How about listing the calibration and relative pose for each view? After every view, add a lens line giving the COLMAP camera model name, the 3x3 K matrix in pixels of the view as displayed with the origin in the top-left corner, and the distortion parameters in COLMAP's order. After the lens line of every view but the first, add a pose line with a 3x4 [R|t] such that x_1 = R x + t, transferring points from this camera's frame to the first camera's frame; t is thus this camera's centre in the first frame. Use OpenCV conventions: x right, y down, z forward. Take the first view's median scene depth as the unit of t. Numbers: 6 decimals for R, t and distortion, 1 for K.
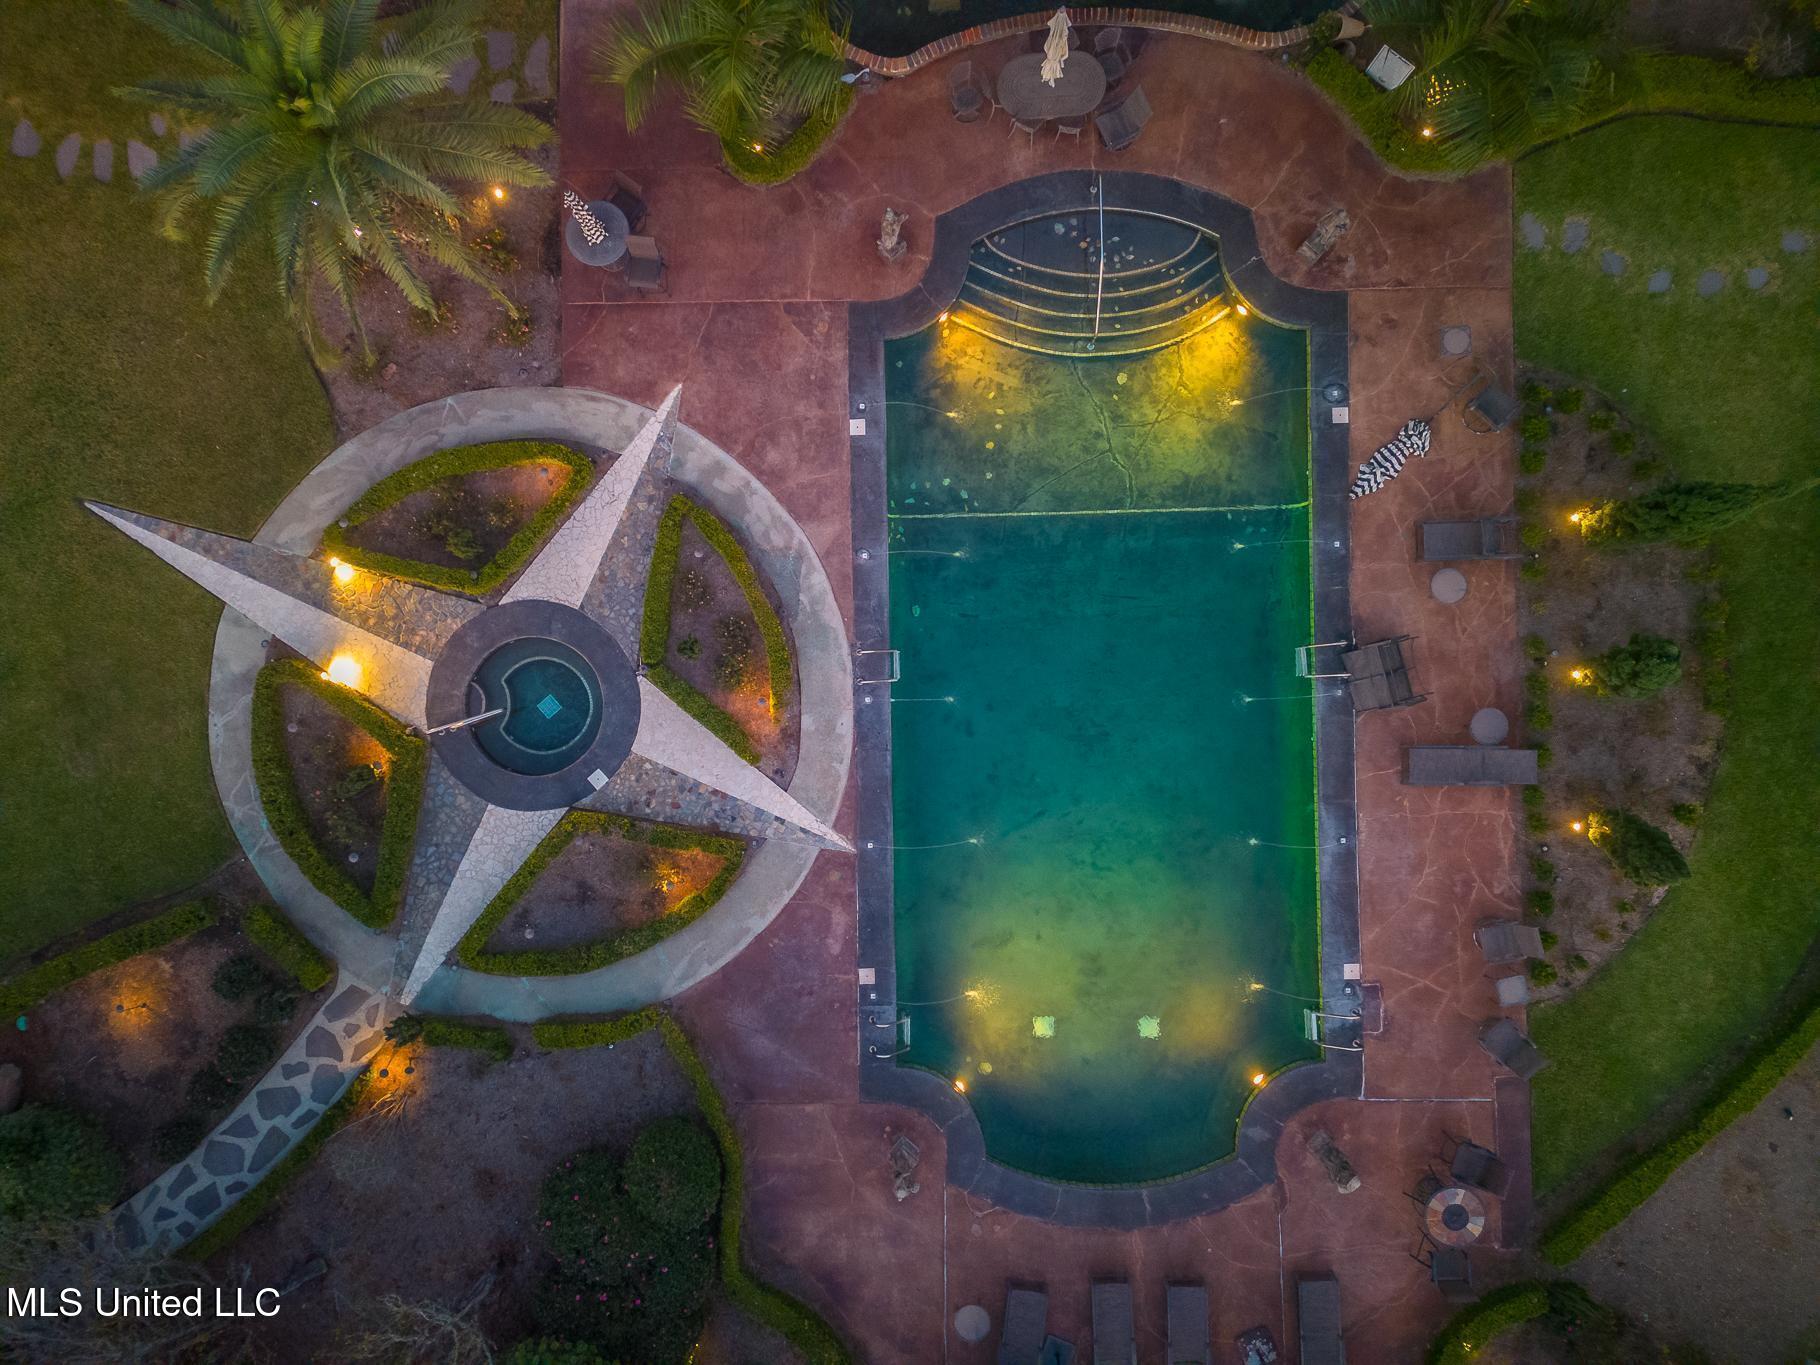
lens RADIAL K [[1271.7, 0, 894.9], [0, 1271.7, 694.7], [0, 0, 1]] dist [0.037151, -0.019097]
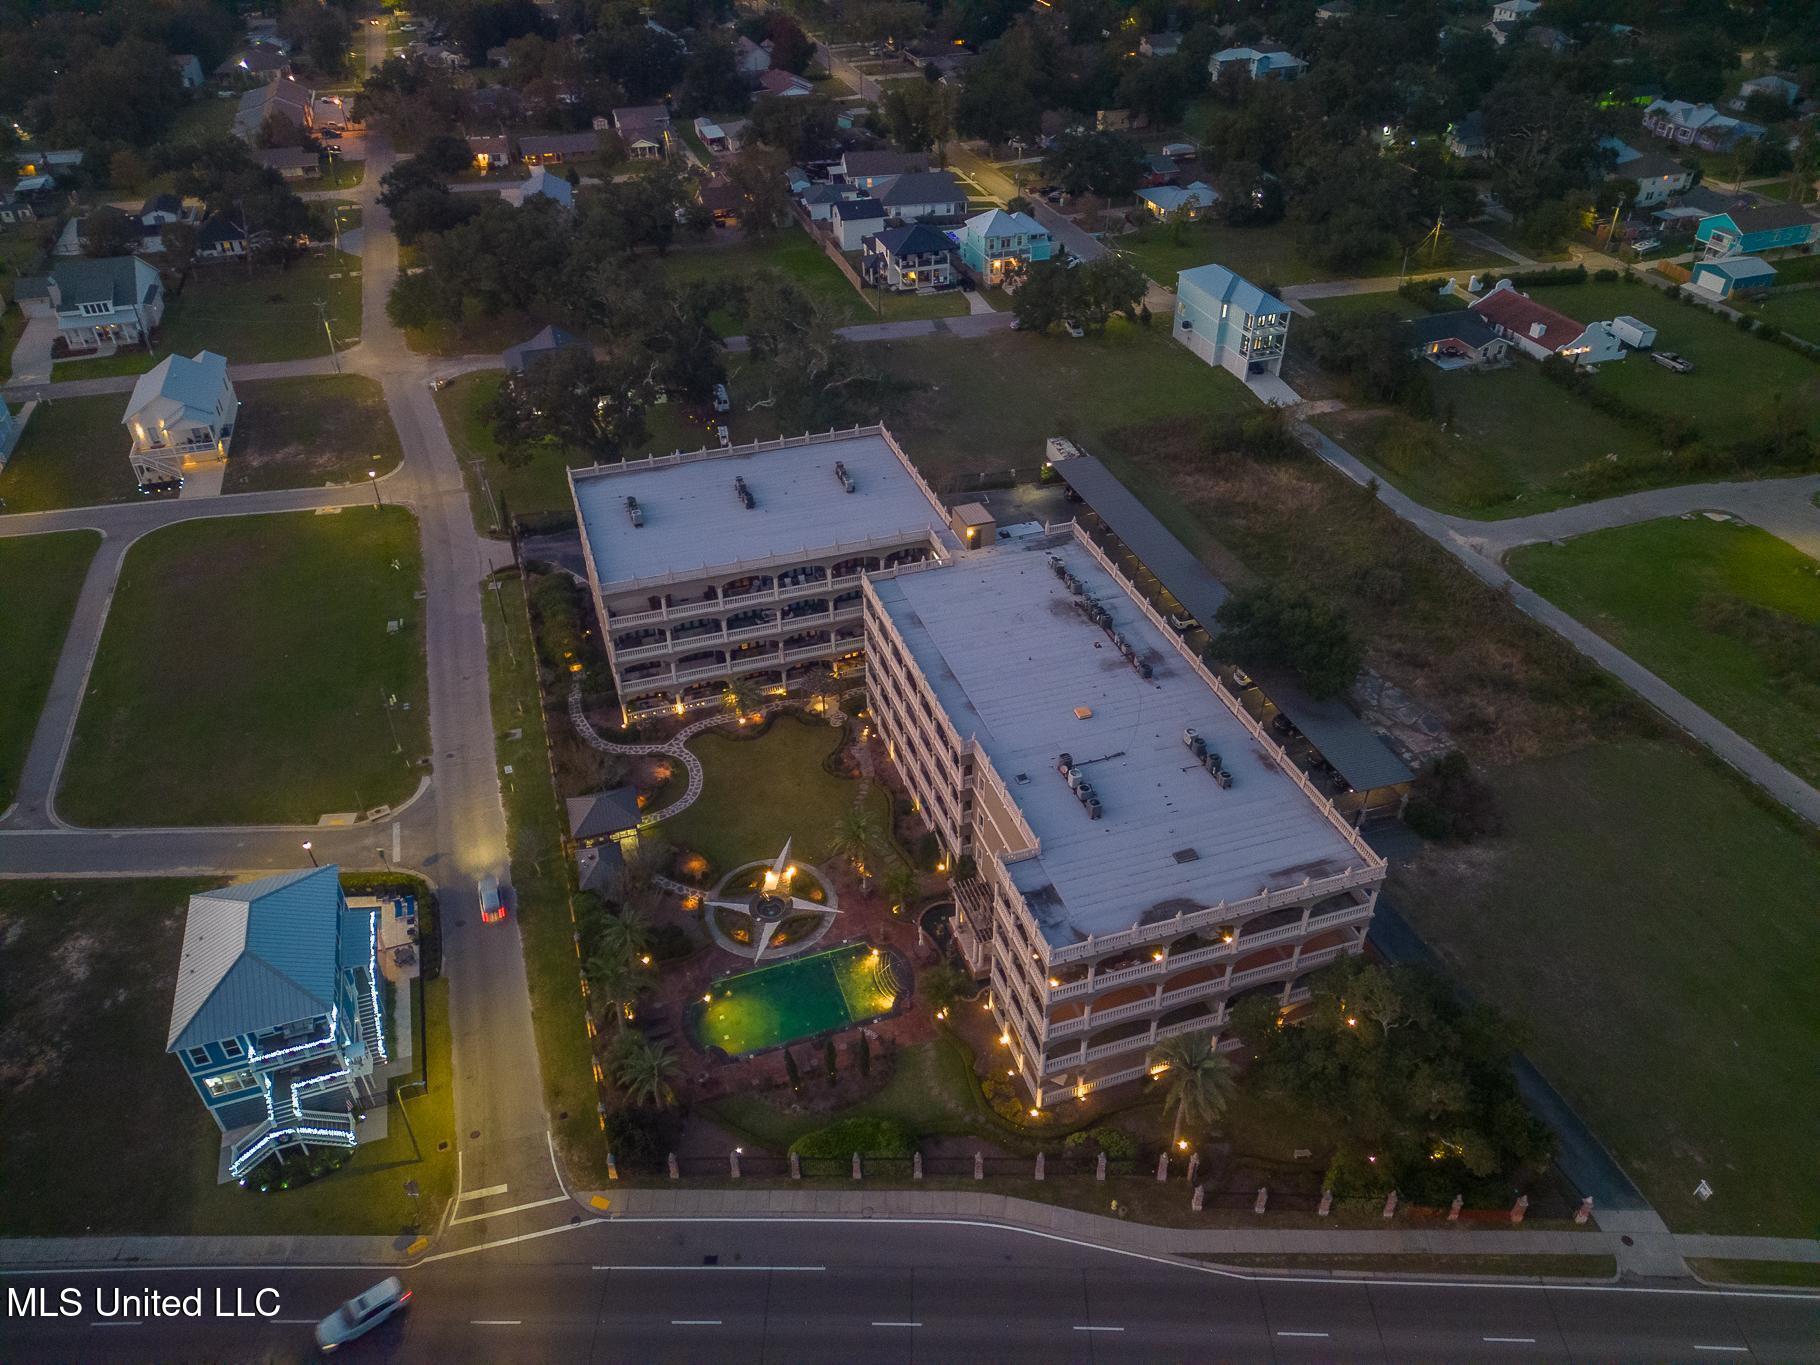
lens RADIAL K [[1271.7, 0, 915.2], [0, 1271.7, 671.6], [0, 0, 1]] dist [0.037151, -0.019097]
pose [[0.305874, 0.553023, -0.774988, 3.108691], [-0.951923, 0.192066, -0.238650, 0.466042], [0.016870, 0.810726, 0.585183, -2.509983]]
